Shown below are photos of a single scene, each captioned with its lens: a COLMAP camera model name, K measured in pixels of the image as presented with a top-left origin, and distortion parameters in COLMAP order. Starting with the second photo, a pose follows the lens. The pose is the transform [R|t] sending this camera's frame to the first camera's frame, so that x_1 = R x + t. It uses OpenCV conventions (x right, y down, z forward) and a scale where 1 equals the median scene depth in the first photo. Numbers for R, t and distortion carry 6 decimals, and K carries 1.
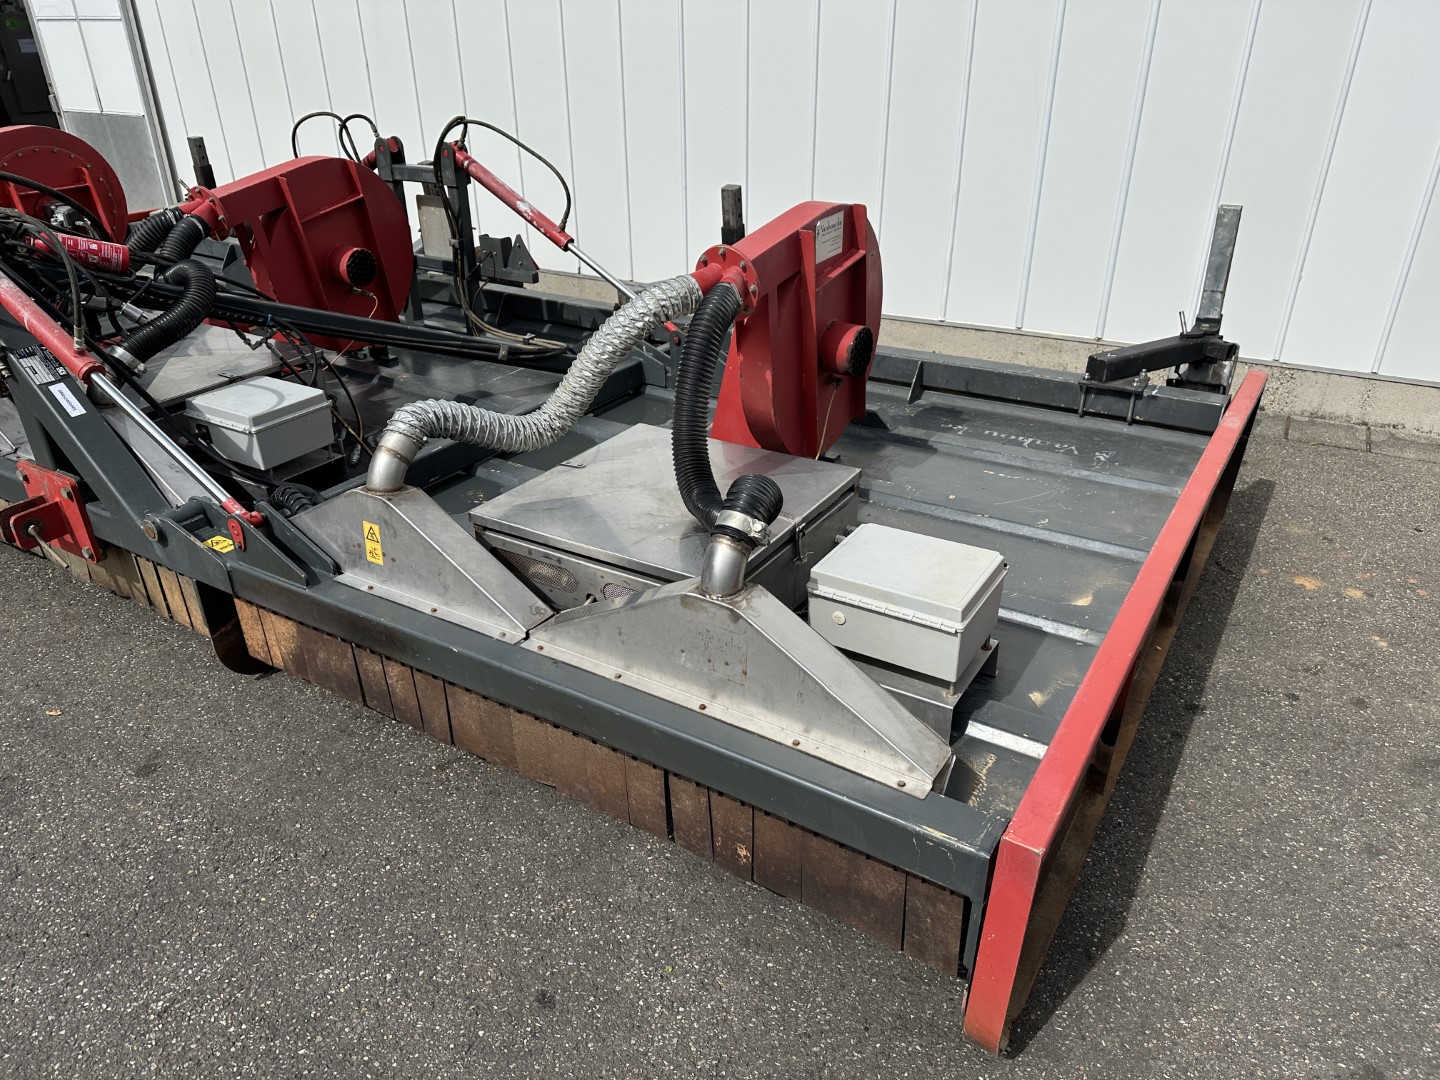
lens RADIAL K [[1013.3, 0, 710.7], [0, 1013.3, 552.3], [0, 0, 1]] dist [0.038389, -0.048085]
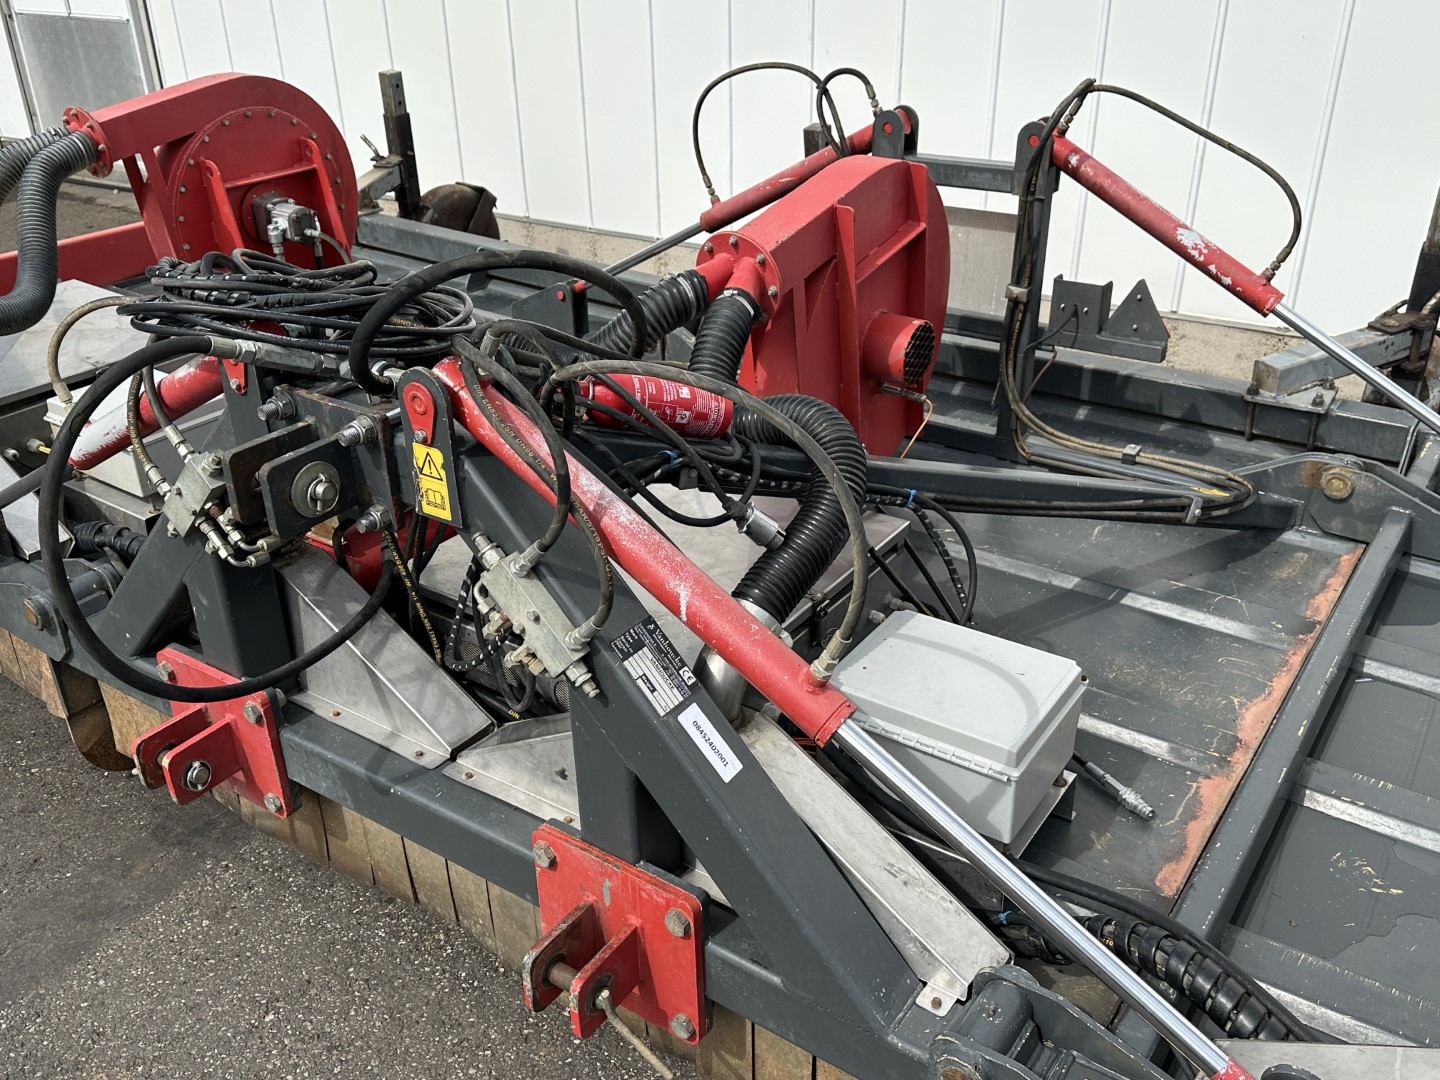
lens RADIAL K [[1282.3, 0, 715.2], [0, 1282.3, 539.8], [0, 0, 1]] dist [0.098100, -0.165165]
pose [[0.999098, 0.015583, -0.039490, -0.462261], [-0.015875, 0.999849, -0.007088, -0.182710], [0.039374, 0.007709, 0.999195, 0.307019]]
